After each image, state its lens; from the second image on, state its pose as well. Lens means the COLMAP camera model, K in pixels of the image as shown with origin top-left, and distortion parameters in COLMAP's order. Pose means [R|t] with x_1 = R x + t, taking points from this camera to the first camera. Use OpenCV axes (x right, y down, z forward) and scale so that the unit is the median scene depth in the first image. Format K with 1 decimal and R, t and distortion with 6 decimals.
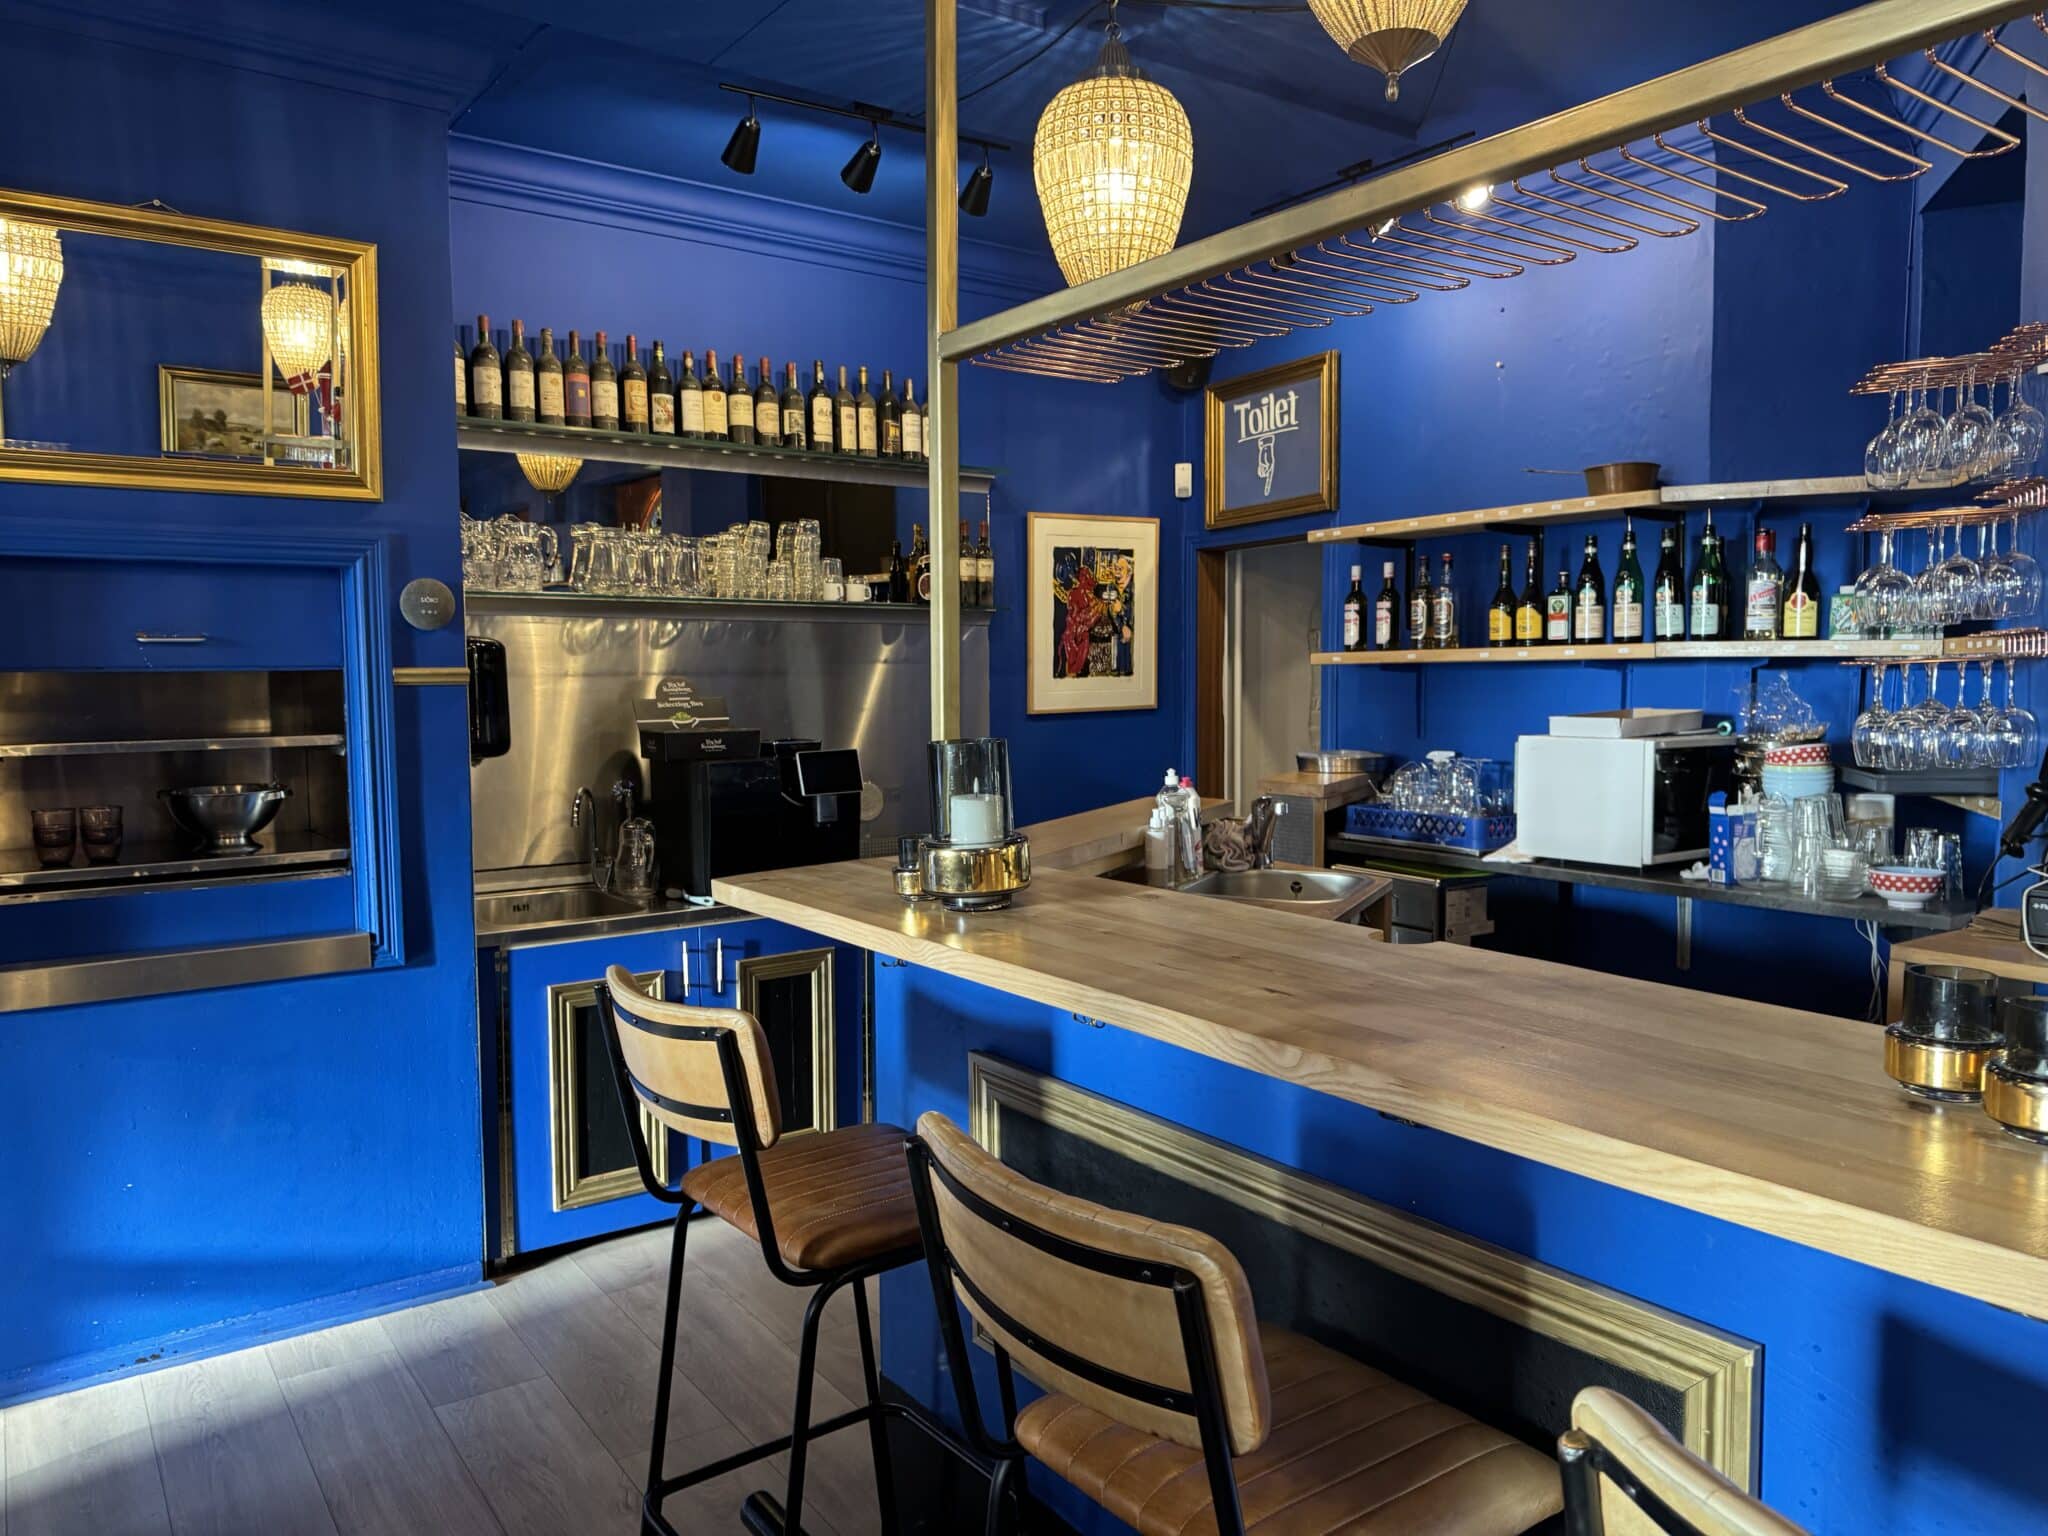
lens RADIAL K [[1440.1, 0, 1028.5], [0, 1440.1, 784.9], [0, 0, 1]] dist [0.117156, -0.243765]
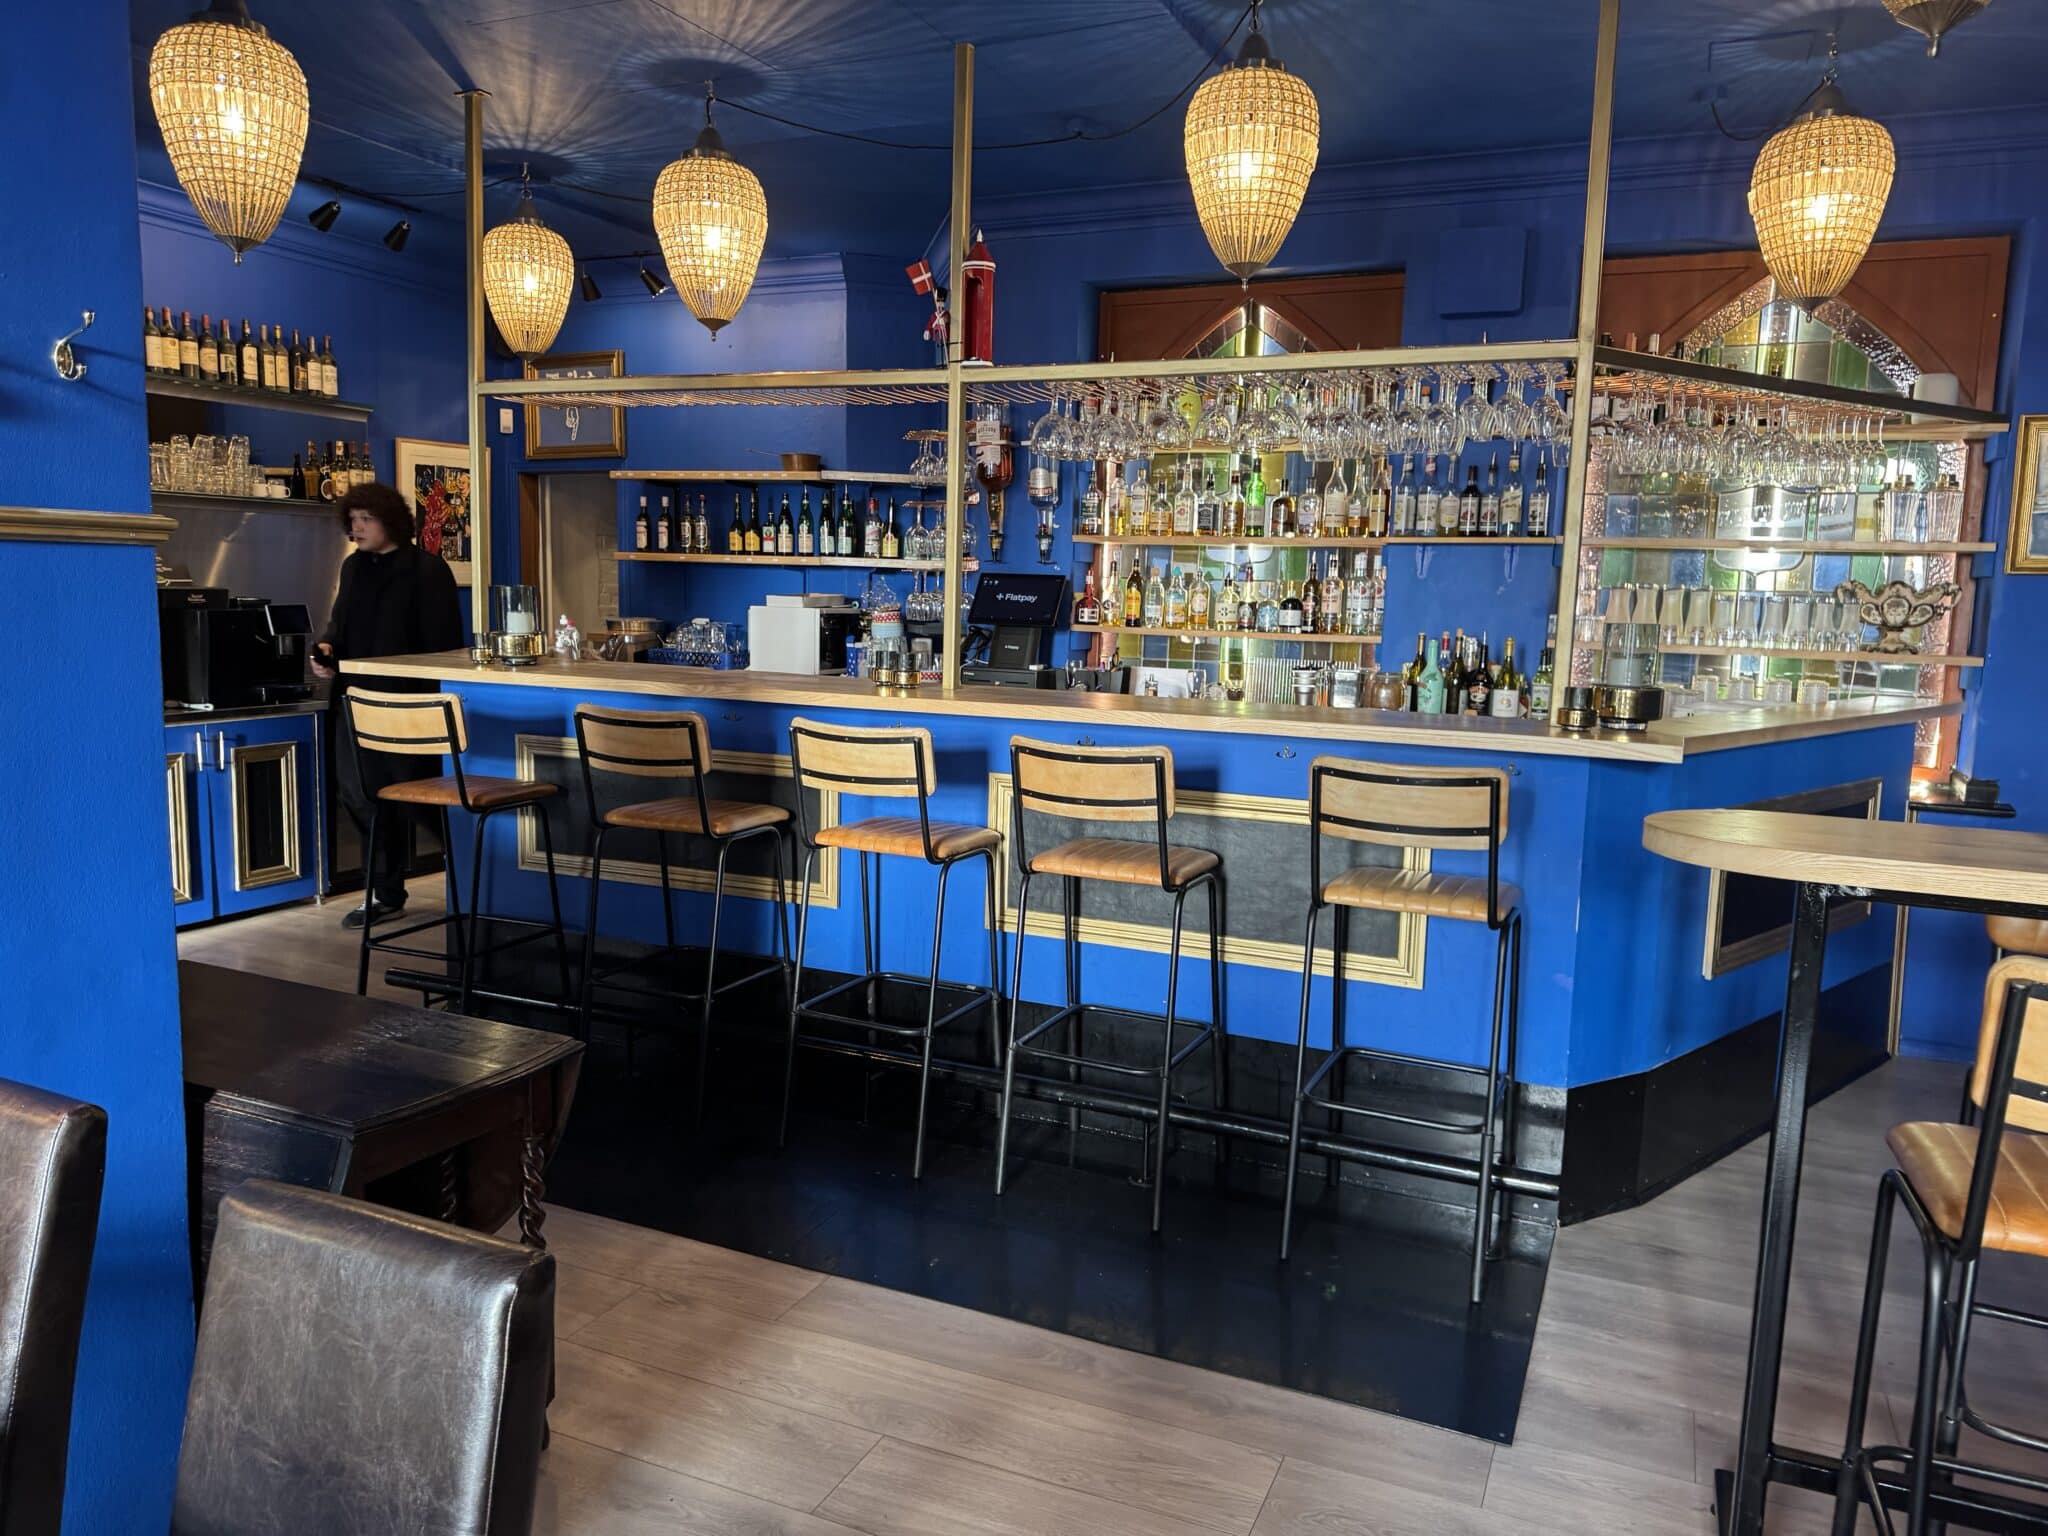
lens RADIAL K [[1440.1, 0, 1028.5], [0, 1440.1, 784.9], [0, 0, 1]] dist [0.117156, -0.243765]
pose [[0.860268, -0.036190, 0.508556, -0.250594], [0.002886, 0.997807, 0.066124, 0.061843], [-0.509834, -0.055417, 0.858486, -0.635468]]
